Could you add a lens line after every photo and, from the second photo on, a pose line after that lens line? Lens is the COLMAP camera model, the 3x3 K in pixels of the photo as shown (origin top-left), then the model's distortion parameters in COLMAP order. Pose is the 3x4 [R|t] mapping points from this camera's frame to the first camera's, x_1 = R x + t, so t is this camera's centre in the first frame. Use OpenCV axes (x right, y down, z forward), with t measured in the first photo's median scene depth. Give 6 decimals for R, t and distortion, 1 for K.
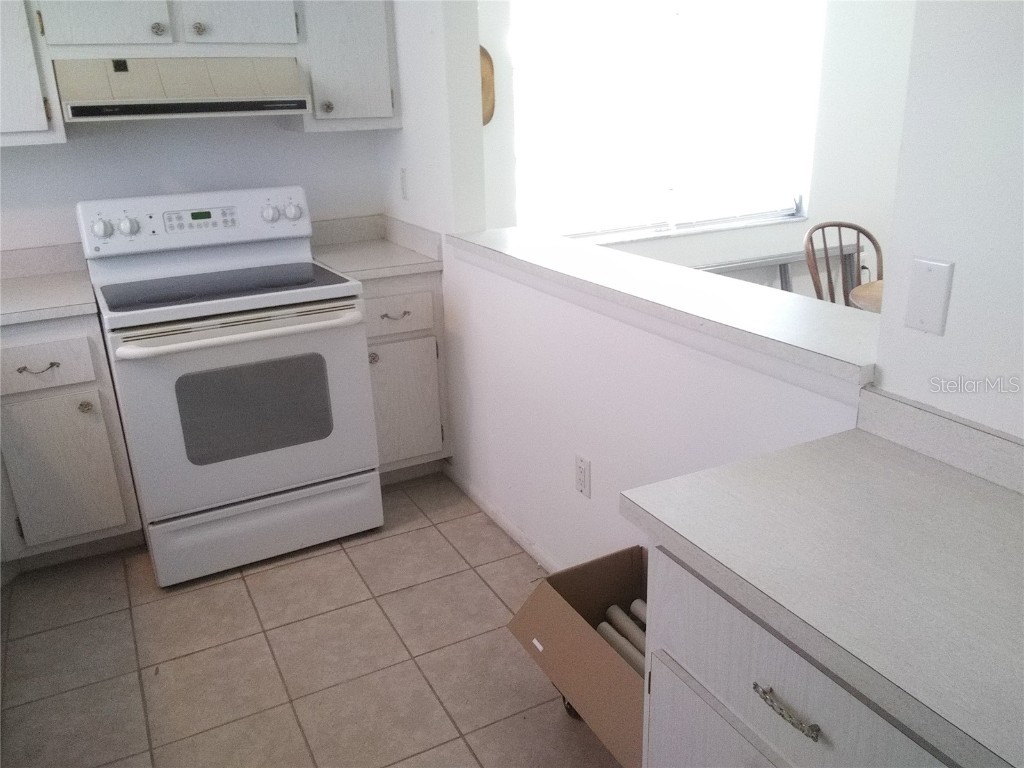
lens RADIAL K [[828.0, 0, 514.2], [0, 828.0, 386.1], [0, 0, 1]] dist [0.067057, -0.101658]
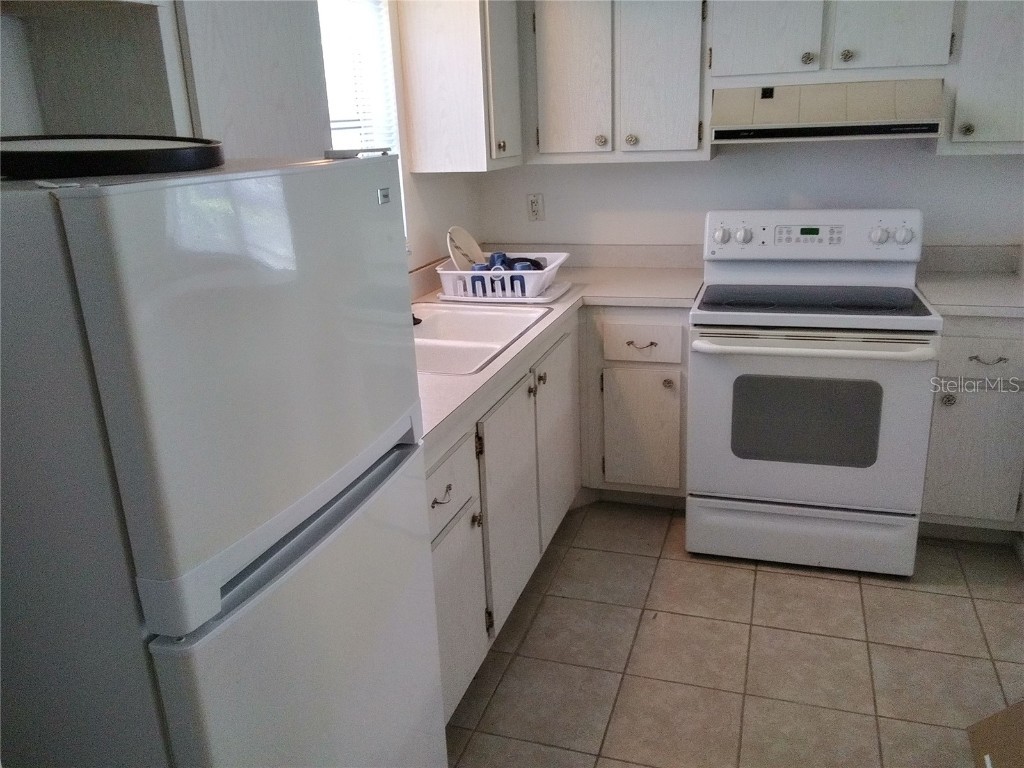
lens RADIAL K [[828.0, 0, 514.2], [0, 828.0, 386.1], [0, 0, 1]] dist [0.067057, -0.101658]
pose [[0.698439, 0.224242, -0.679631, 0.131737], [-0.220228, 0.970906, 0.094025, -0.032465], [0.680942, 0.084003, 0.727503, -0.007098]]
